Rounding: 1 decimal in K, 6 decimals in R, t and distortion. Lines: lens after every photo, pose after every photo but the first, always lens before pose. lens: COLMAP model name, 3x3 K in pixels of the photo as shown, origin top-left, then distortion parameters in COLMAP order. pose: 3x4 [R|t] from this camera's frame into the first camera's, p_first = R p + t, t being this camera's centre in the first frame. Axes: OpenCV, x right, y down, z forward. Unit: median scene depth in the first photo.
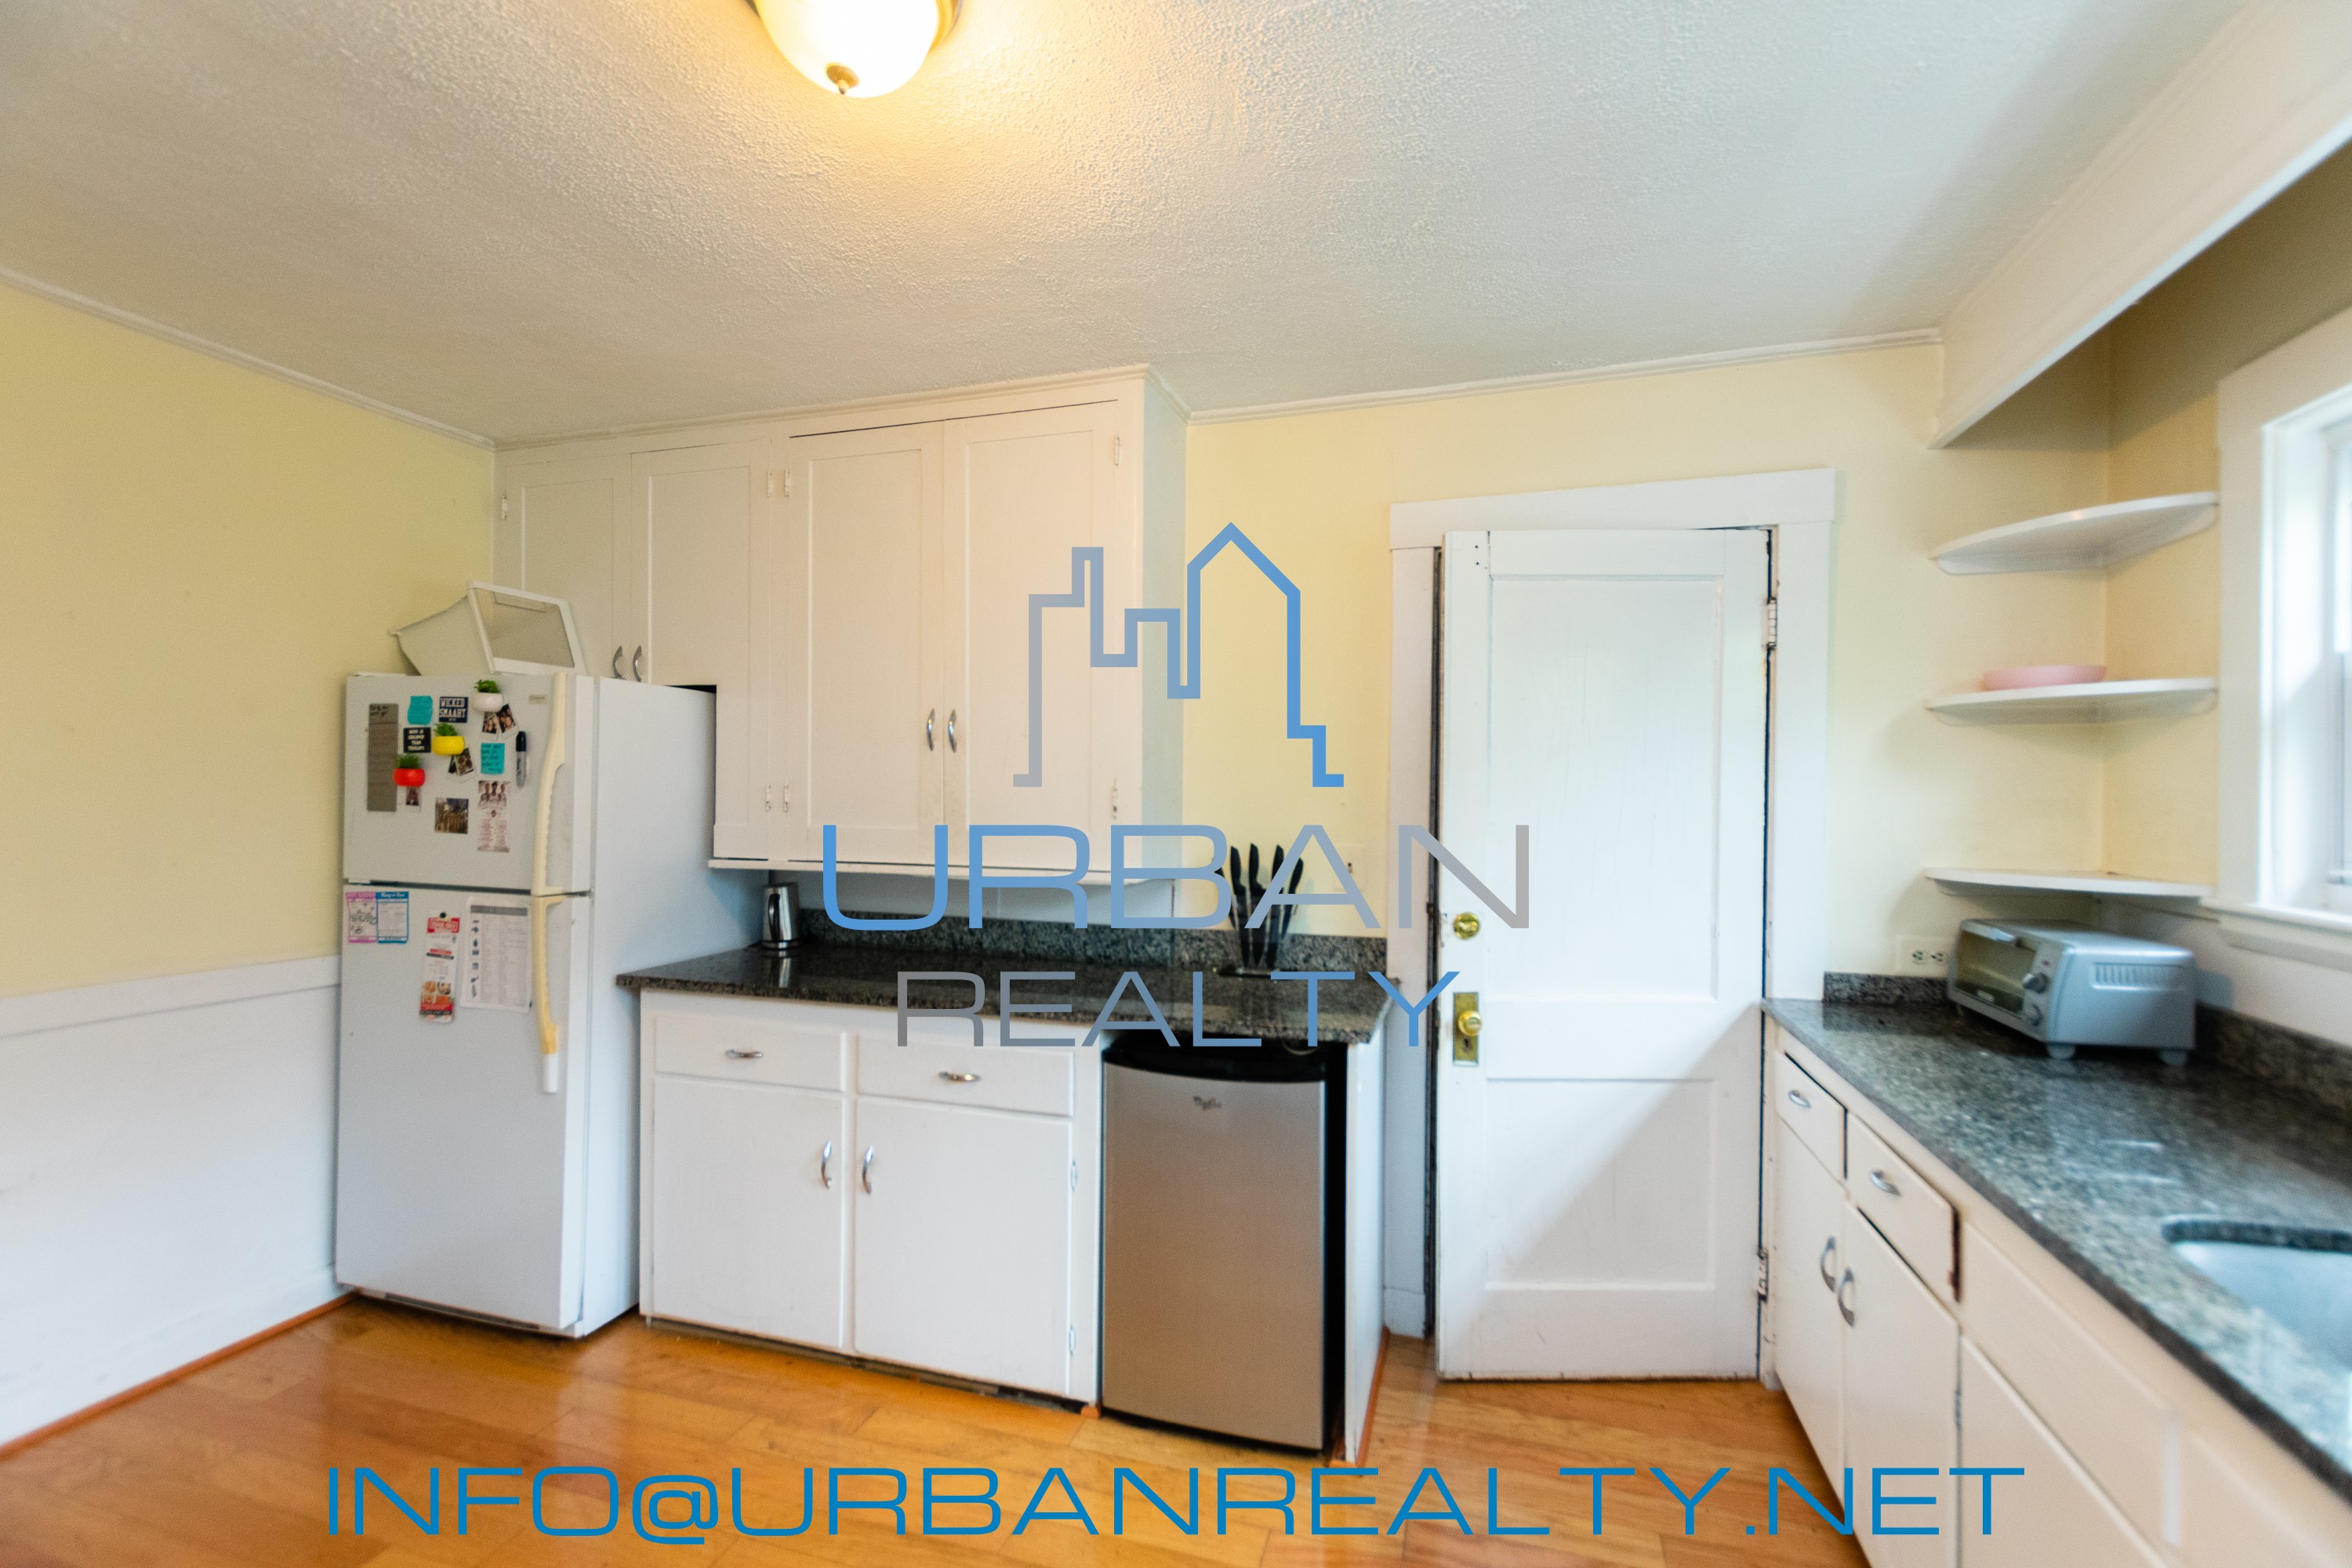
lens RADIAL K [[1011.9, 0, 1189.3], [0, 1011.9, 800.6], [0, 0, 1]] dist [0.027197, -0.000109]
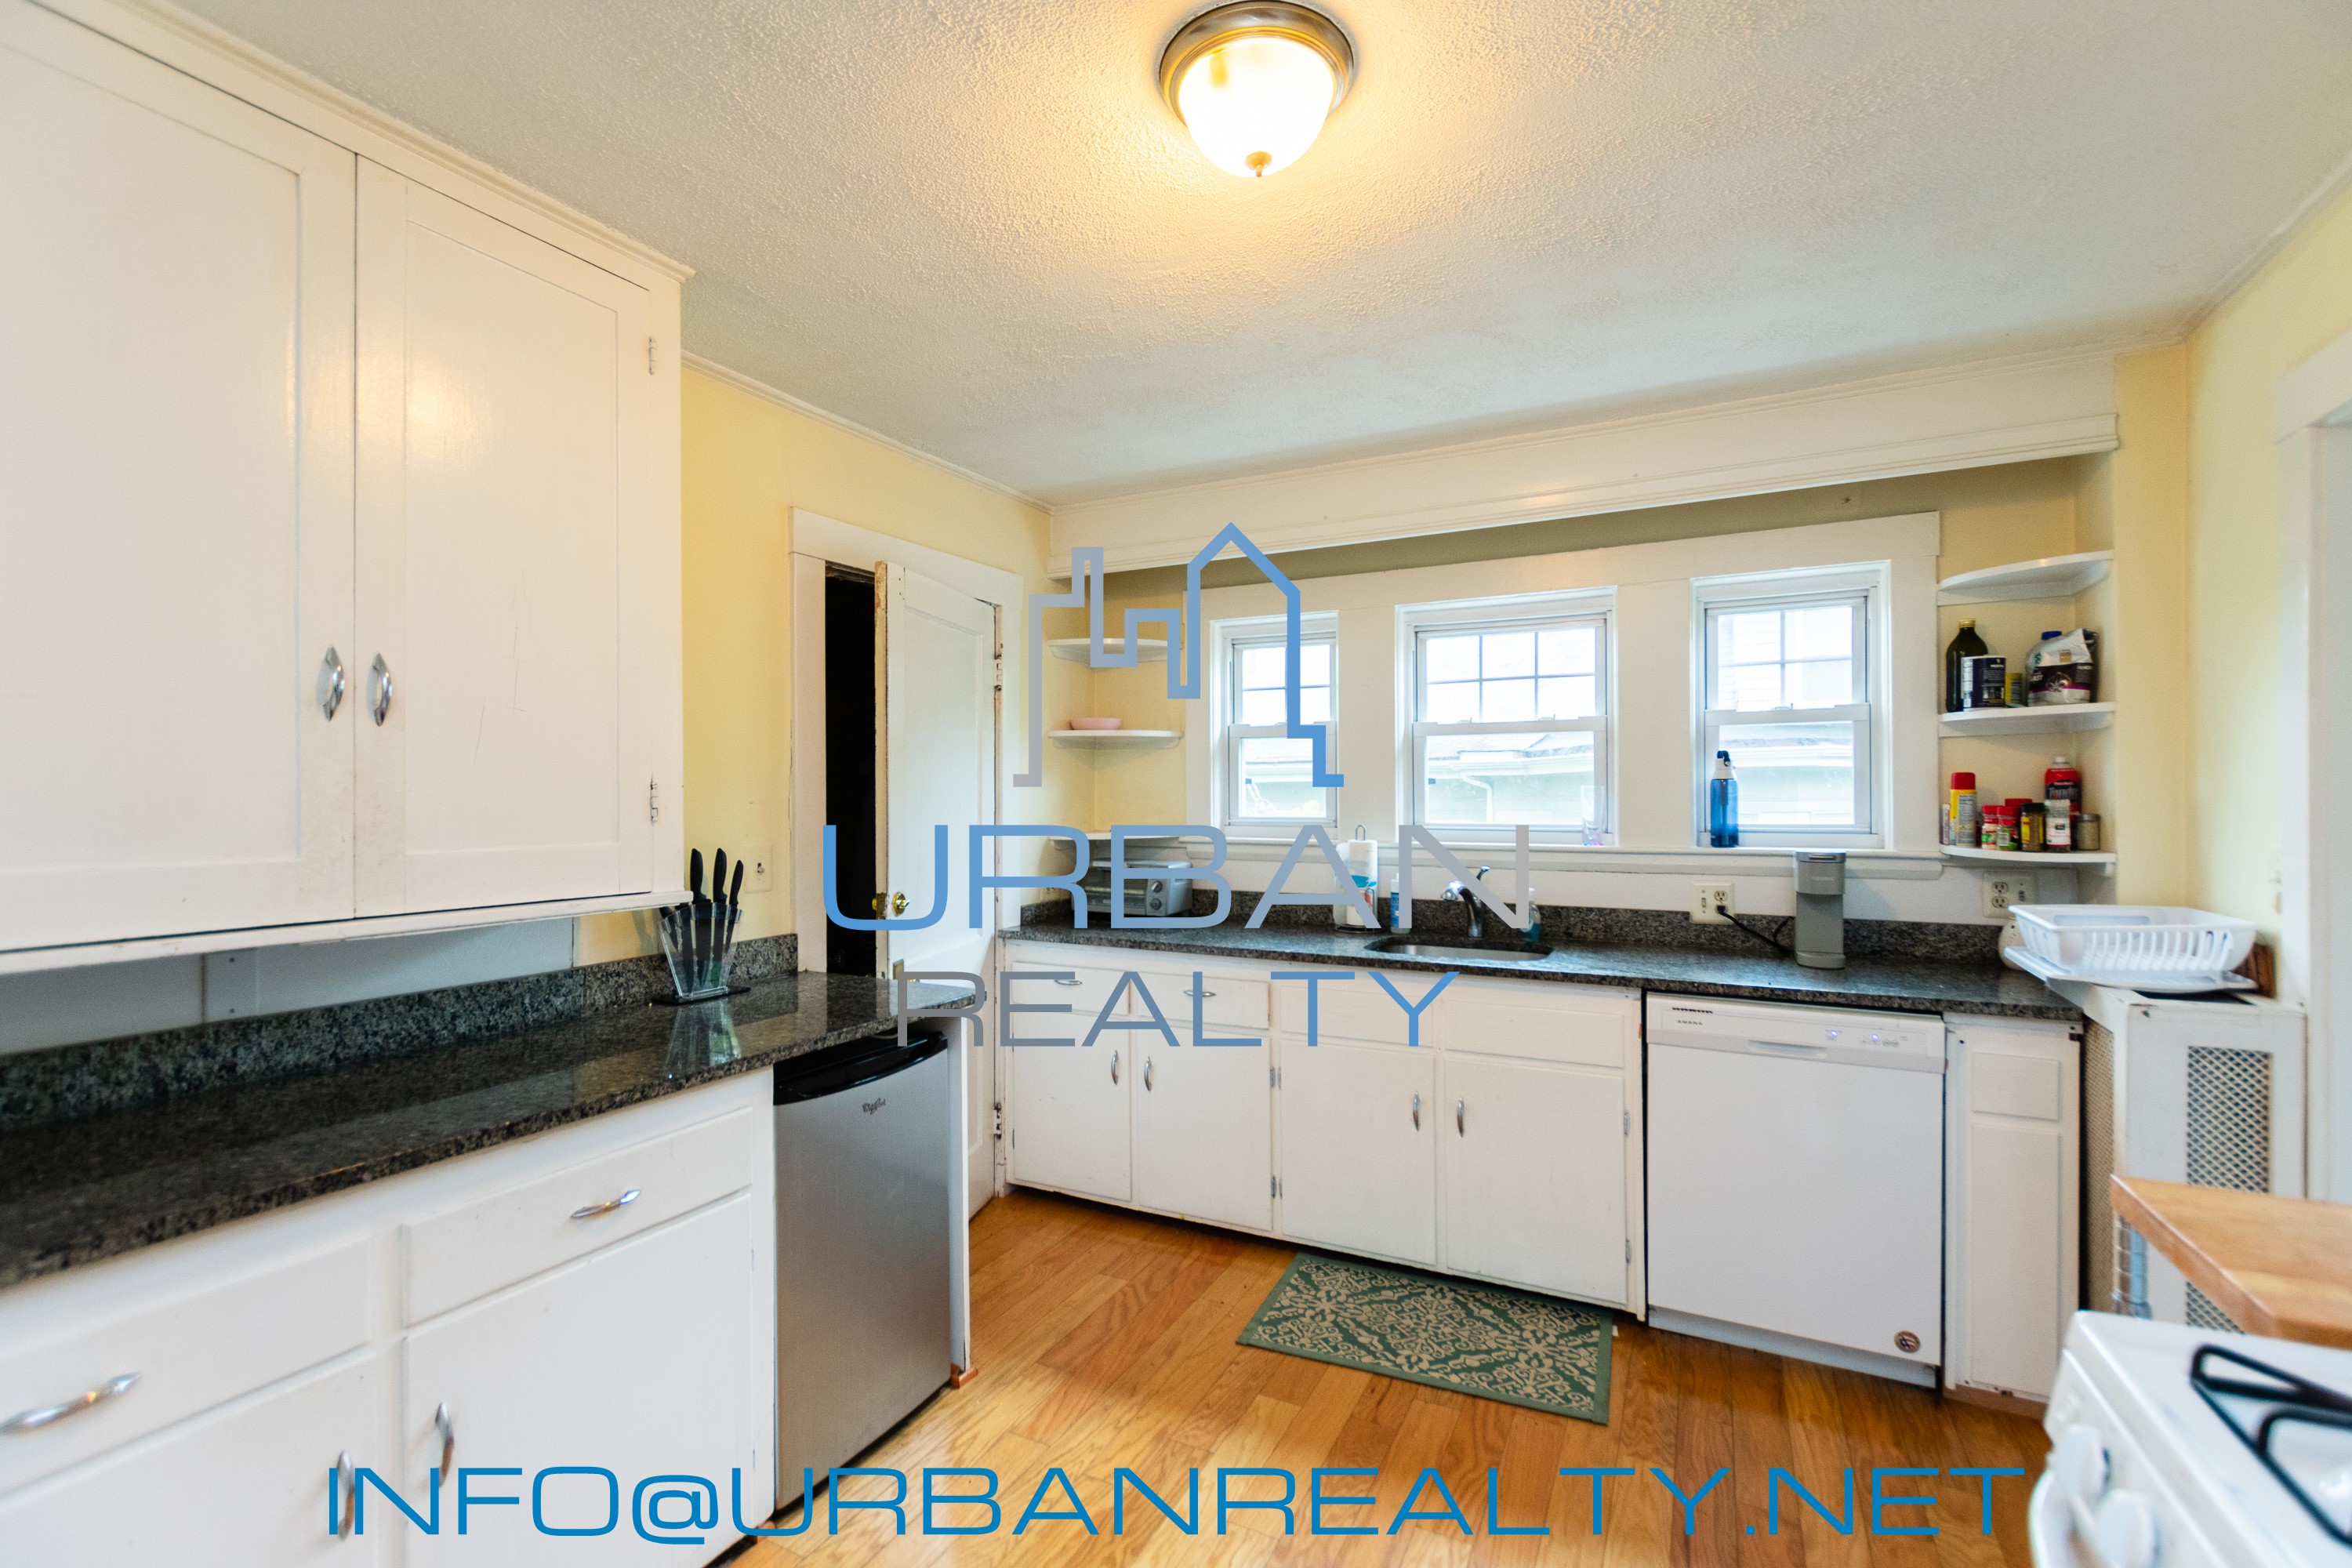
lens RADIAL K [[1011.9, 0, 1189.3], [0, 1011.9, 800.6], [0, 0, 1]] dist [0.027197, -0.000109]
pose [[0.182318, -0.015288, 0.983121, -0.791215], [0.009101, 0.999863, 0.013860, -0.008715], [-0.983197, 0.006421, 0.182432, 0.456708]]
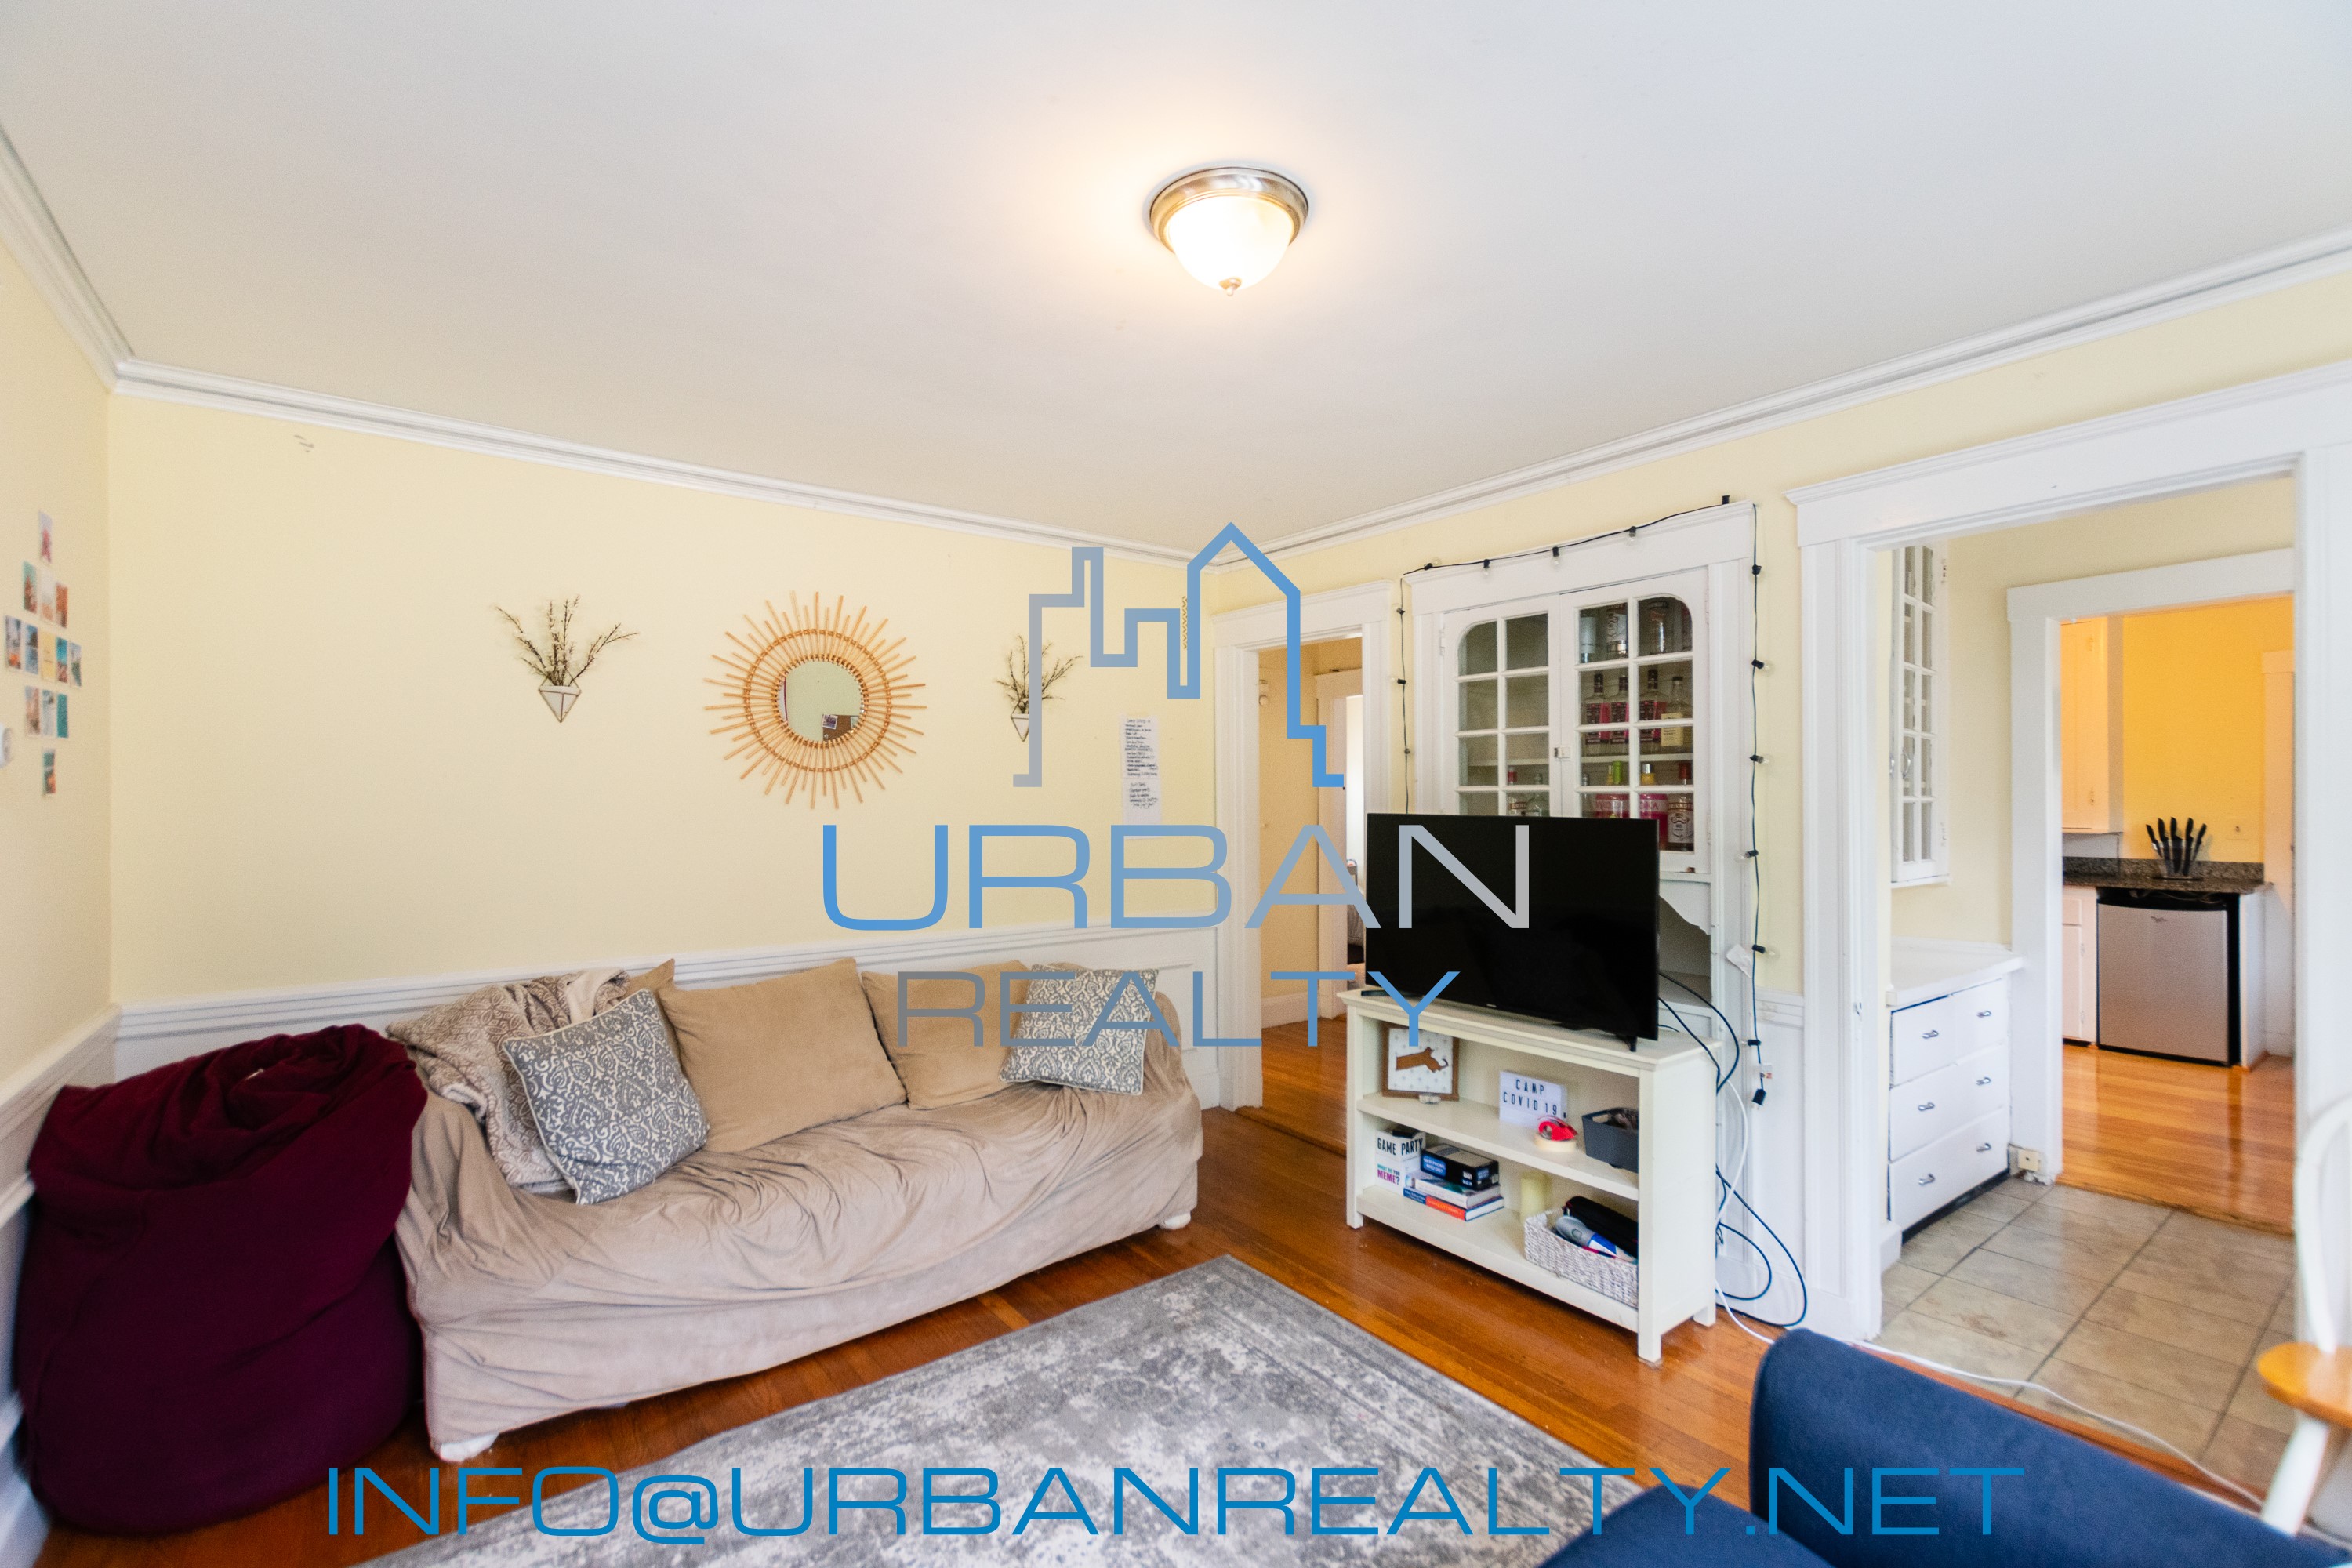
lens RADIAL K [[1028.8, 0, 1178.1], [0, 1028.8, 814.0], [0, 0, 1]] dist [-0.001096, 0.000118]
pose [[0.810062, -0.009506, -0.586267, -0.402046], [0.003252, 0.999926, -0.011719, 0.058650], [0.586335, 0.007586, 0.810033, -2.176689]]
